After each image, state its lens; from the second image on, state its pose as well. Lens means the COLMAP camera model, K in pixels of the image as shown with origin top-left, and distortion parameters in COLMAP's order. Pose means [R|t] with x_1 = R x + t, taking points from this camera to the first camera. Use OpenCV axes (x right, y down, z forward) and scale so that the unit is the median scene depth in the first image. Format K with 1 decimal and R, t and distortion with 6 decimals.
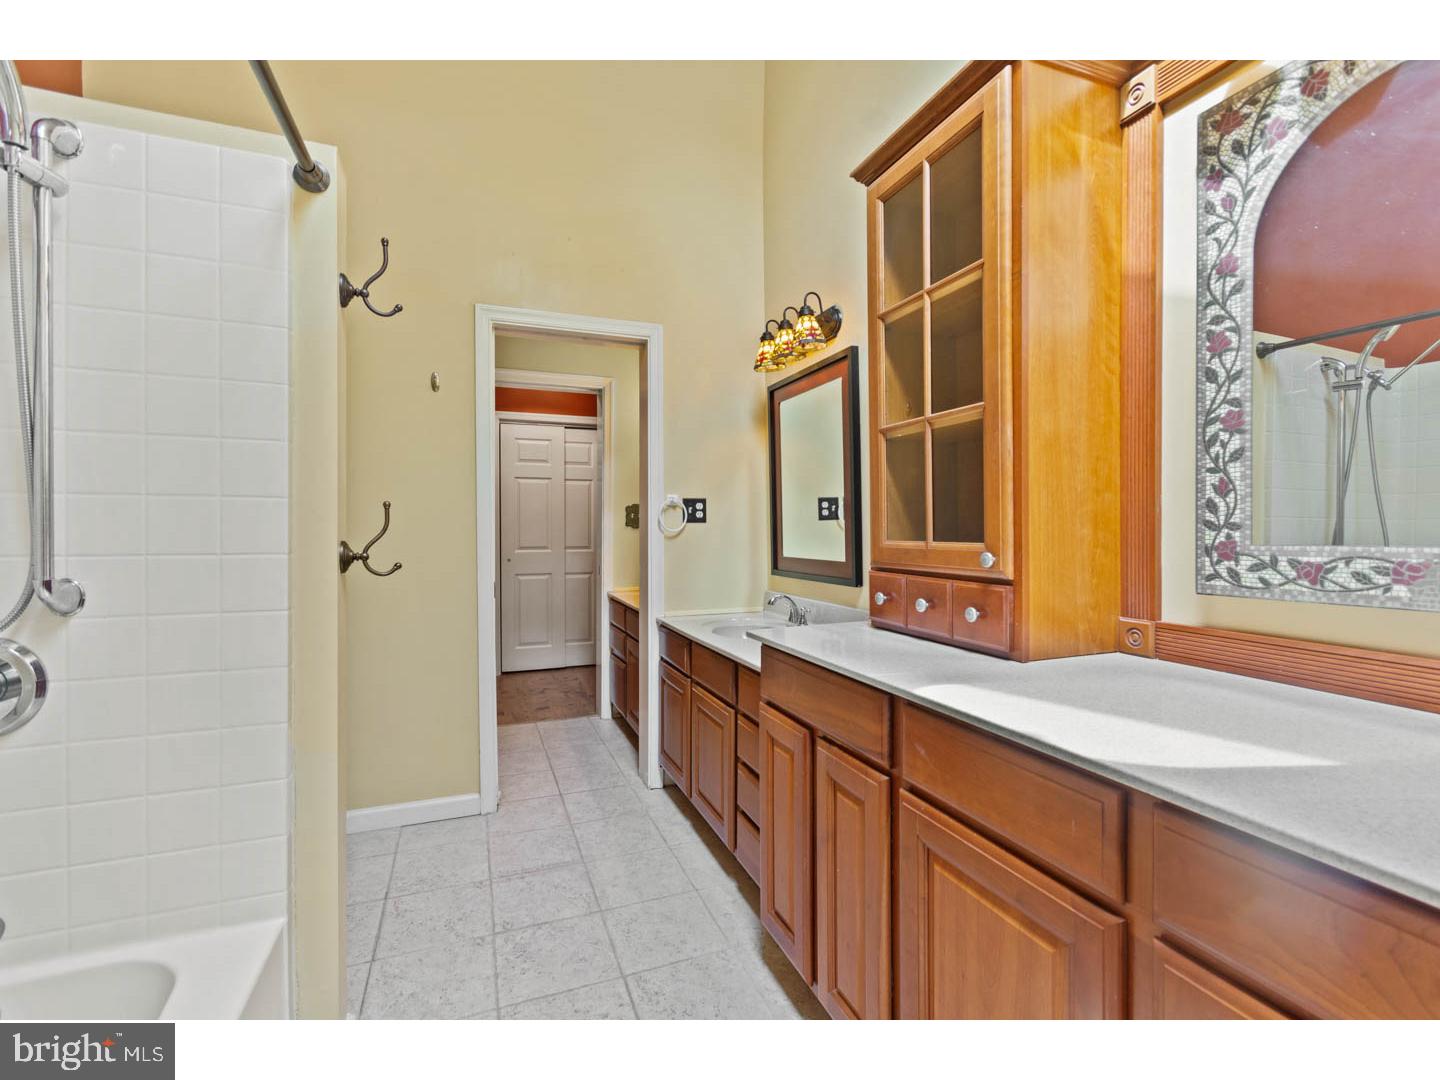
lens RADIAL K [[657.2, 0, 719.0], [0, 657.2, 533.0], [0, 0, 1]] dist [0.010681, -0.000732]
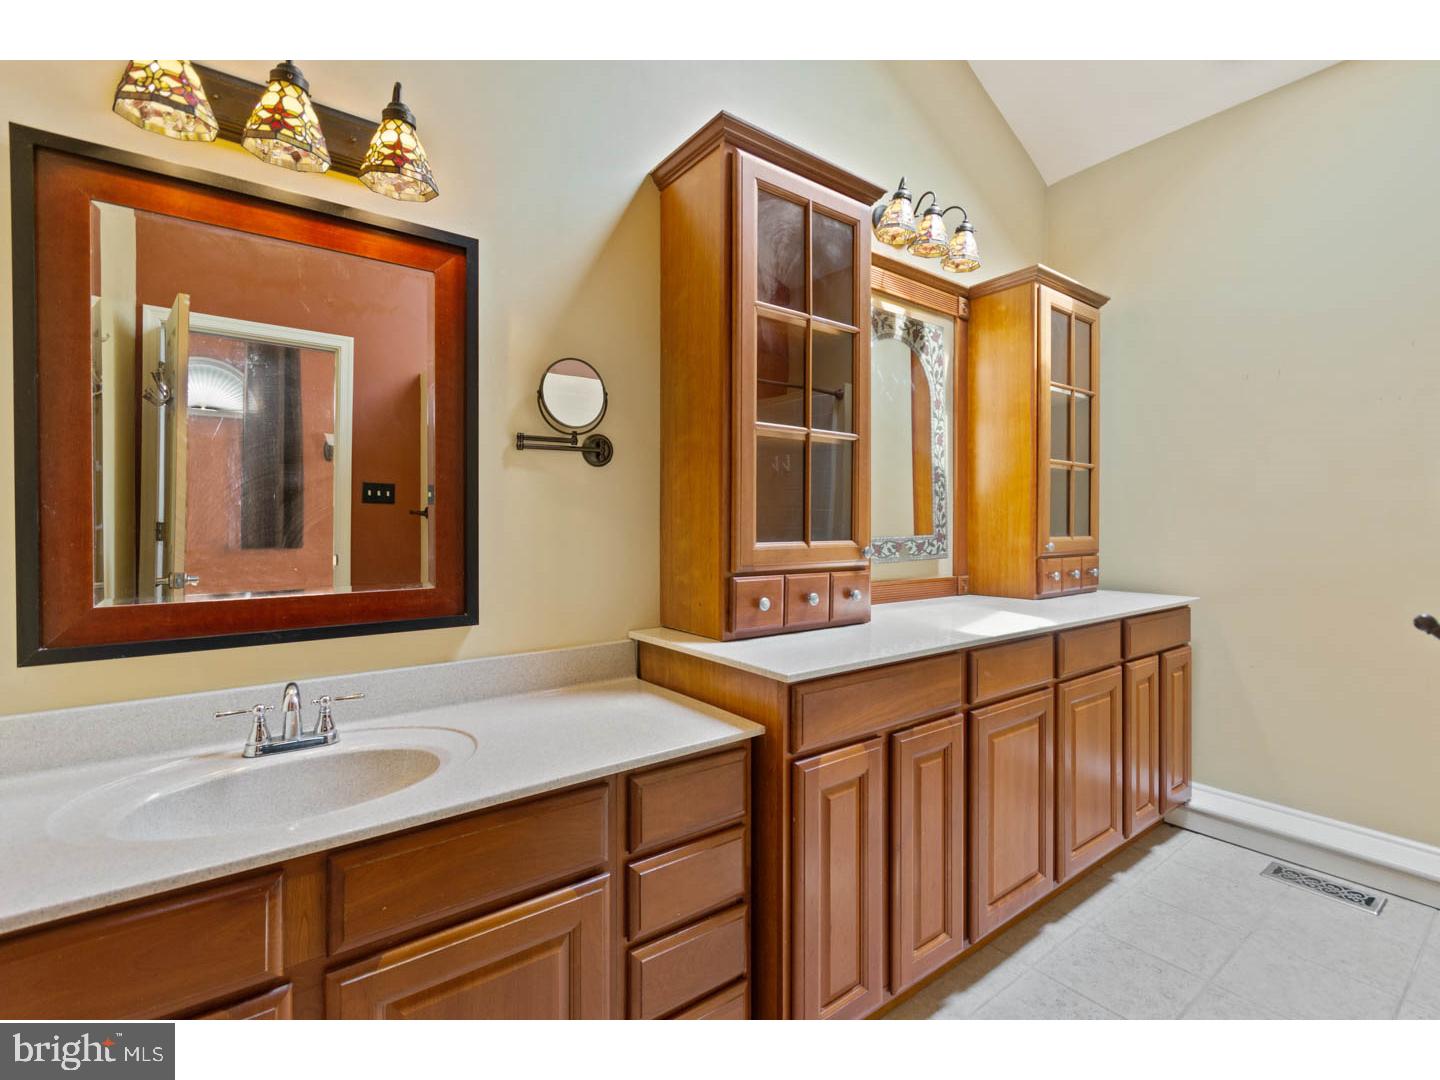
lens RADIAL K [[657.2, 0, 719.7], [0, 657.2, 525.9], [0, 0, 1]] dist [0.010681, -0.000732]
pose [[-0.274652, 0.000142, 0.961544, -0.775087], [0.005393, 0.999984, 0.001393, -0.017189], [-0.961529, 0.005568, -0.274648, 1.573830]]
